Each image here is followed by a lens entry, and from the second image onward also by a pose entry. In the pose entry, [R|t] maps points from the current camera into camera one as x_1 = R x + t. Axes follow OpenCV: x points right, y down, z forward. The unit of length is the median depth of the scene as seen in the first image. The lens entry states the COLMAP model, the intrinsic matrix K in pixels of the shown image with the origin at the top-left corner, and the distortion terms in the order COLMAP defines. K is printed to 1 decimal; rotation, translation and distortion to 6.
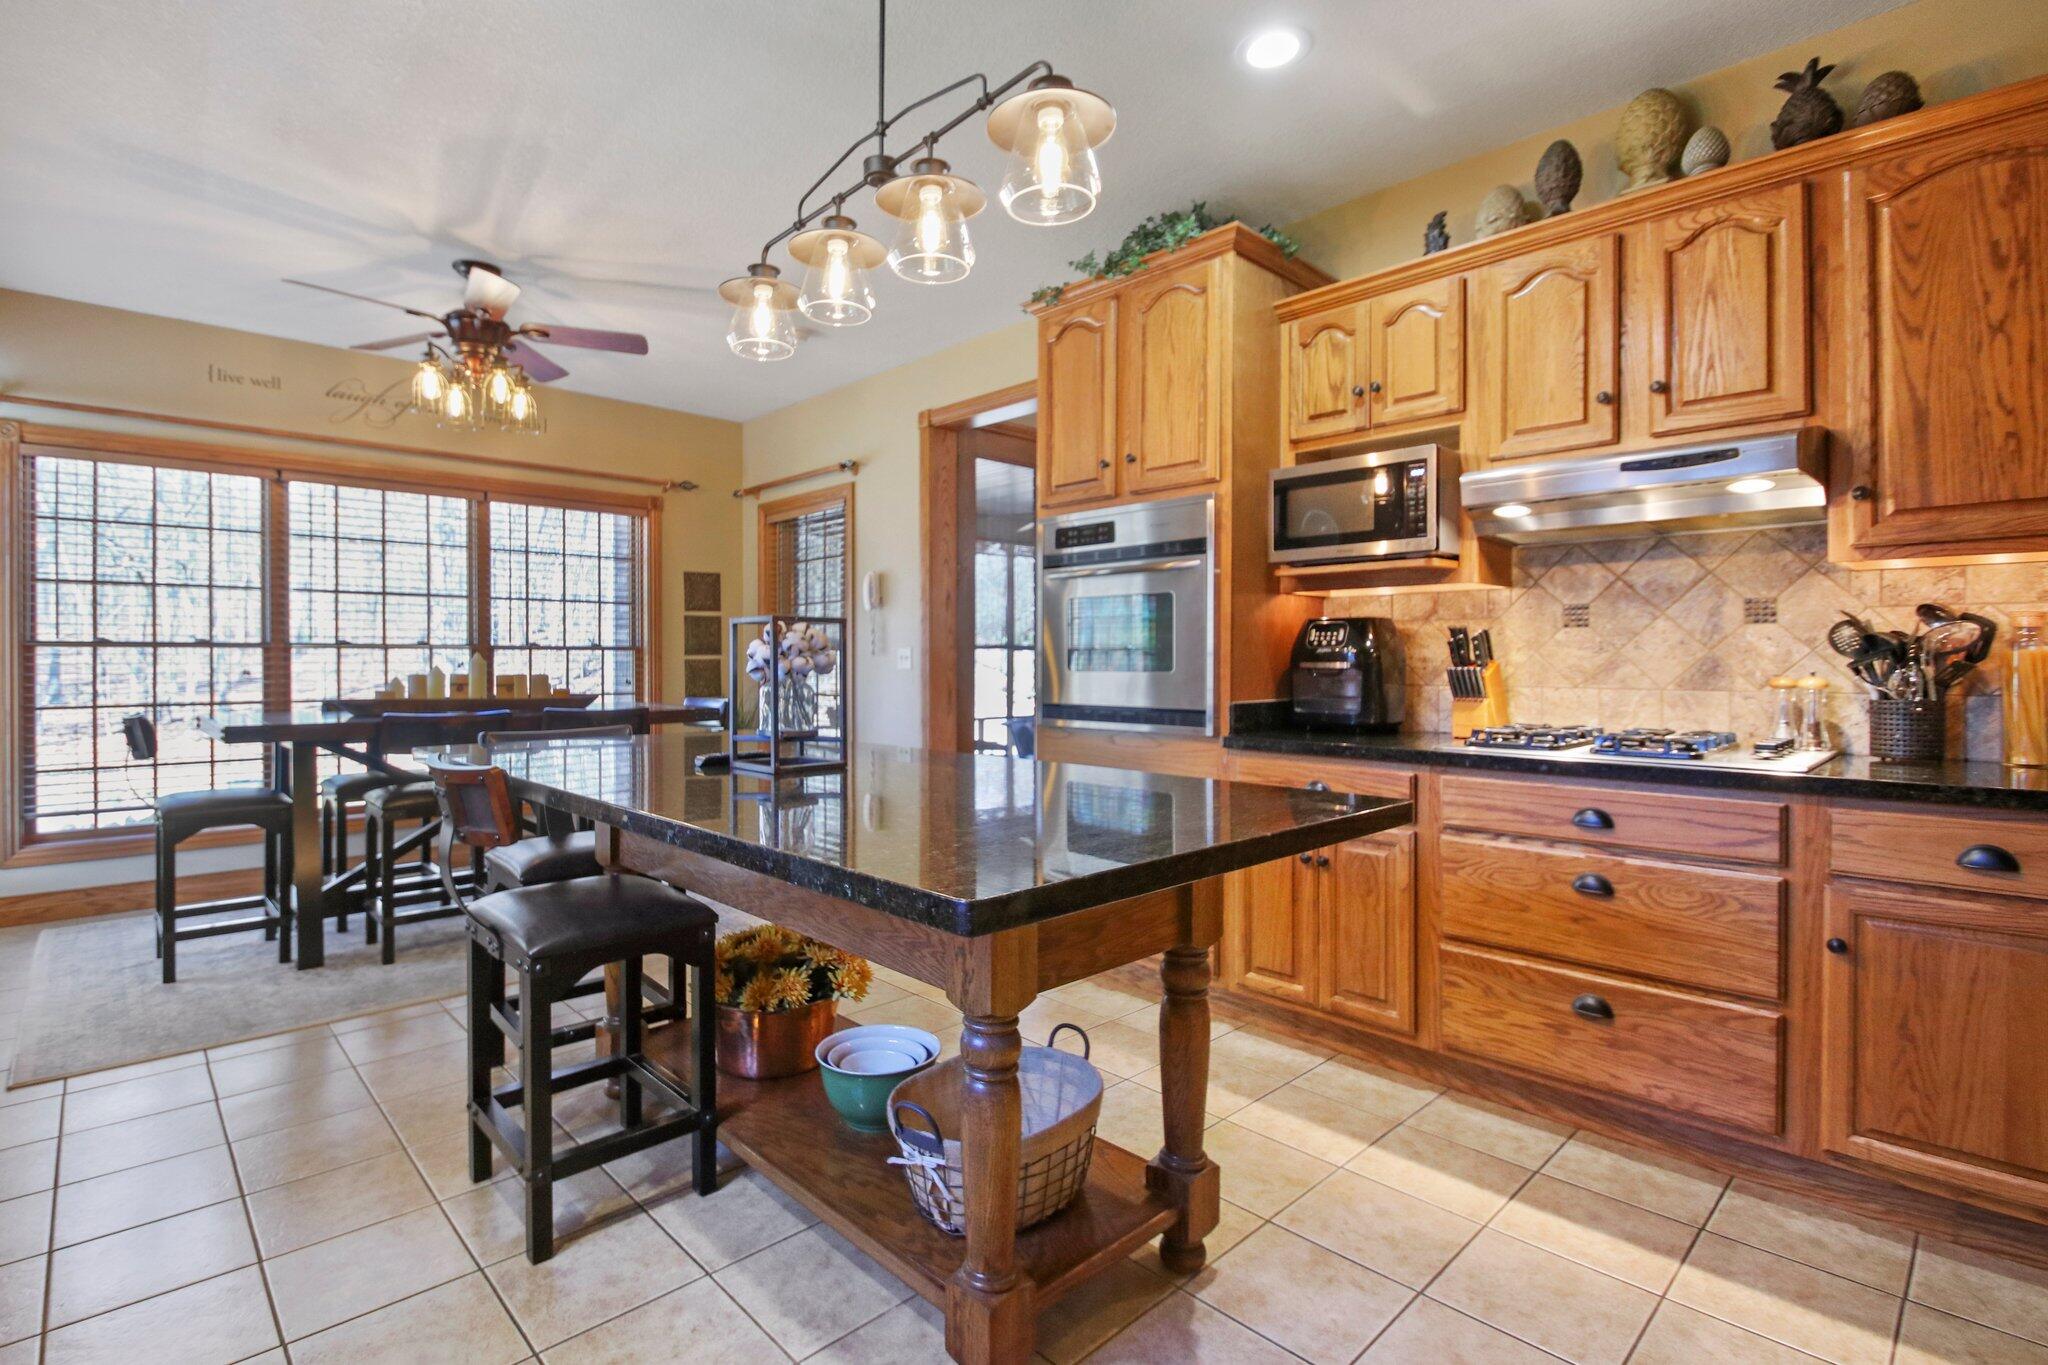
lens RADIAL K [[950.4, 0, 995.4], [0, 950.4, 655.4], [0, 0, 1]] dist [-0.003815, -0.006571]
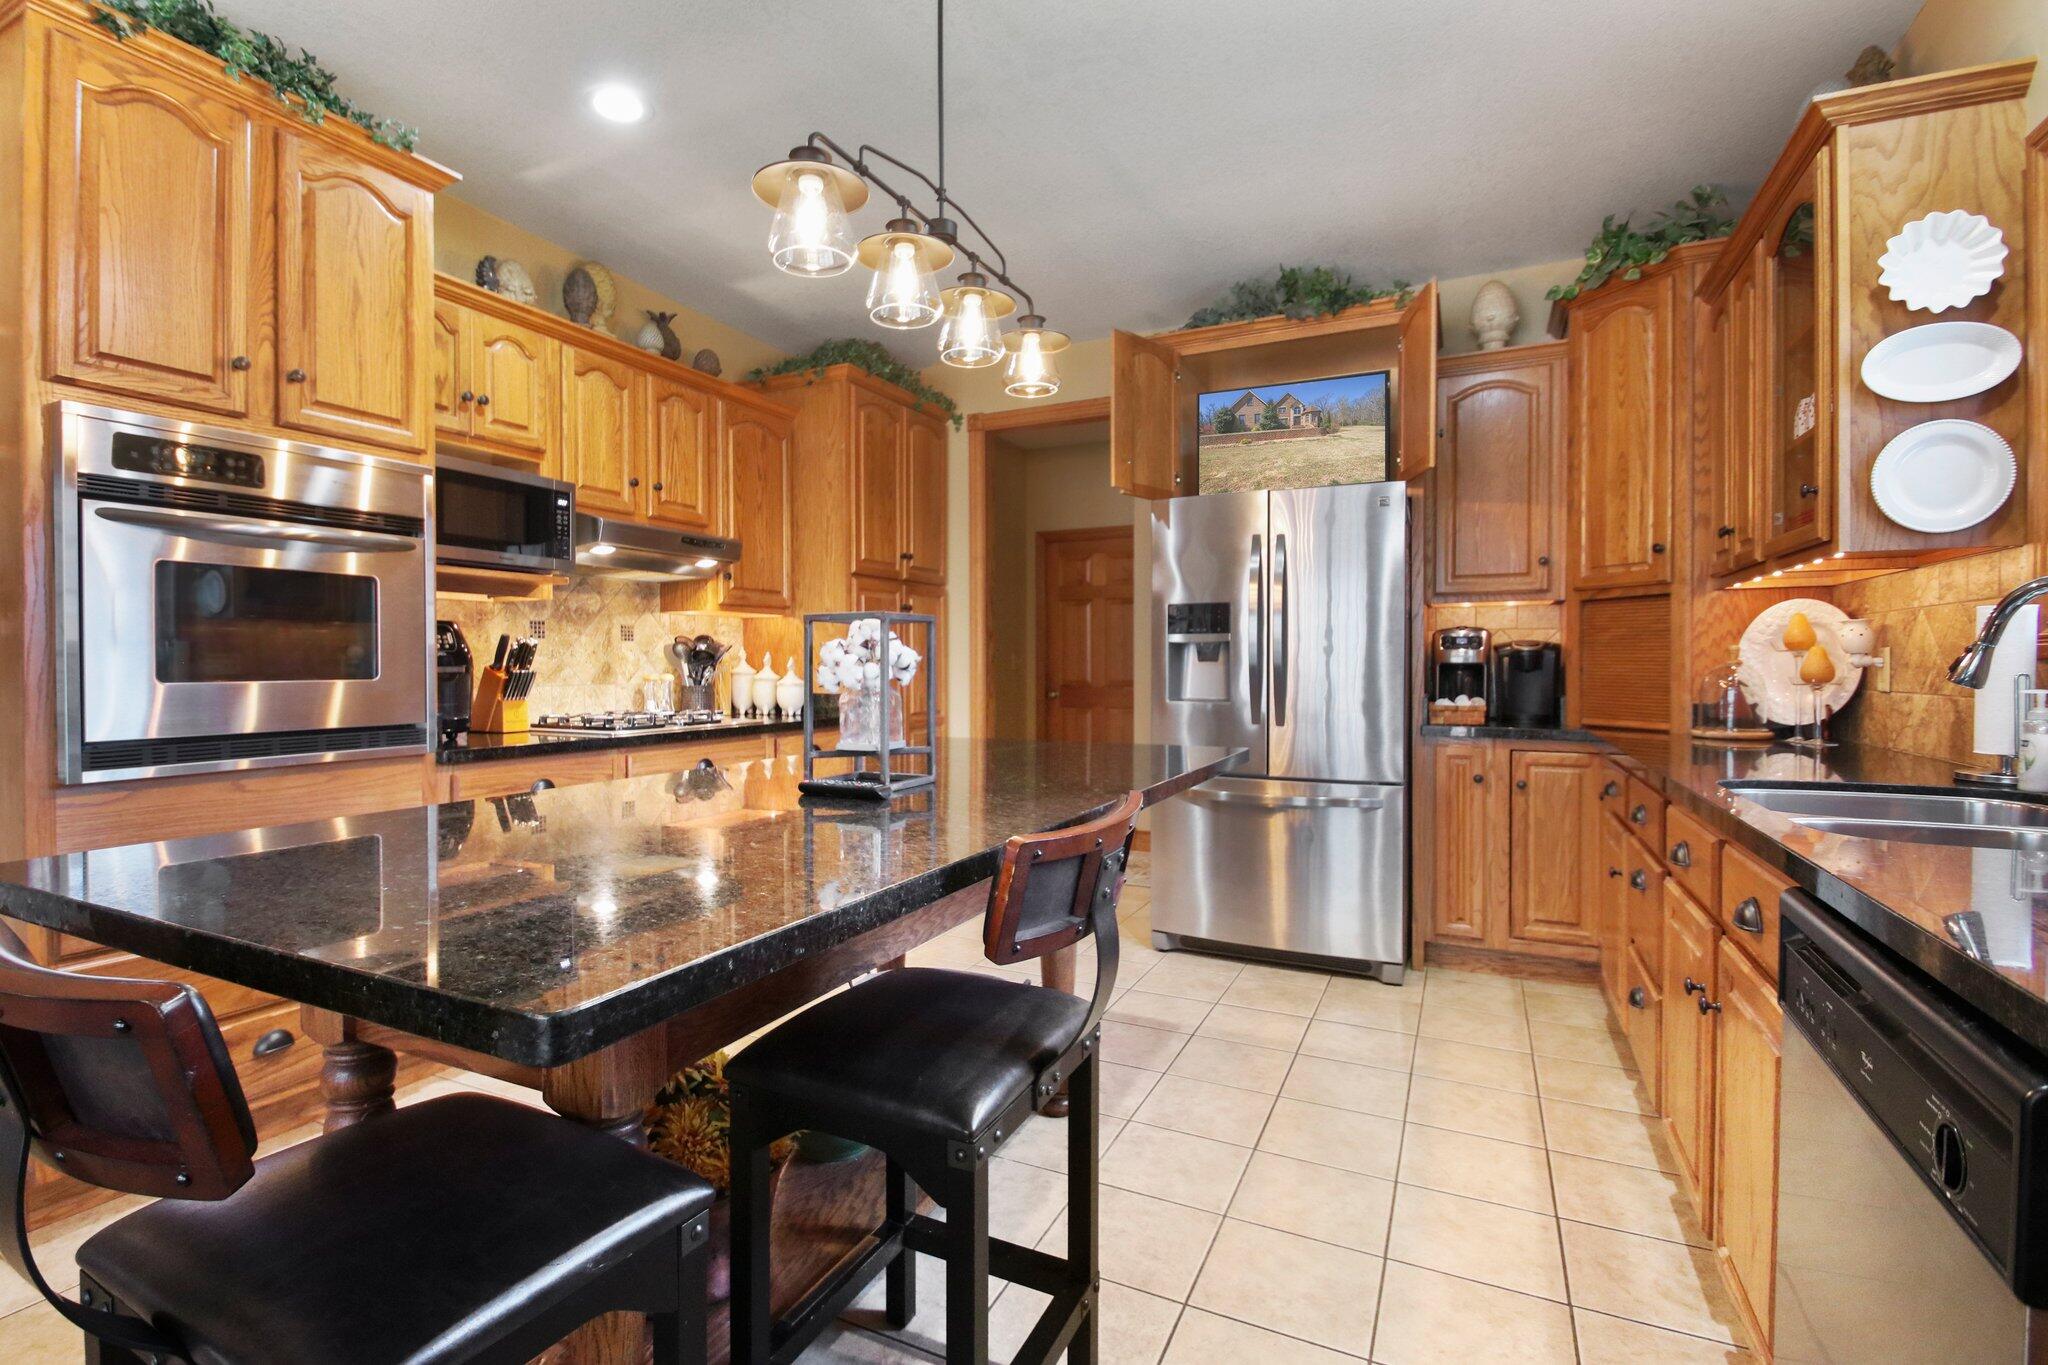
lens RADIAL K [[950.4, 0, 976.8], [0, 950.4, 673.1], [0, 0, 1]] dist [-0.003815, -0.006571]
pose [[-0.335195, -0.007692, 0.942117, -0.897466], [-0.002149, 0.999970, 0.007400, 0.006960], [-0.942146, 0.000456, -0.335202, 0.995396]]
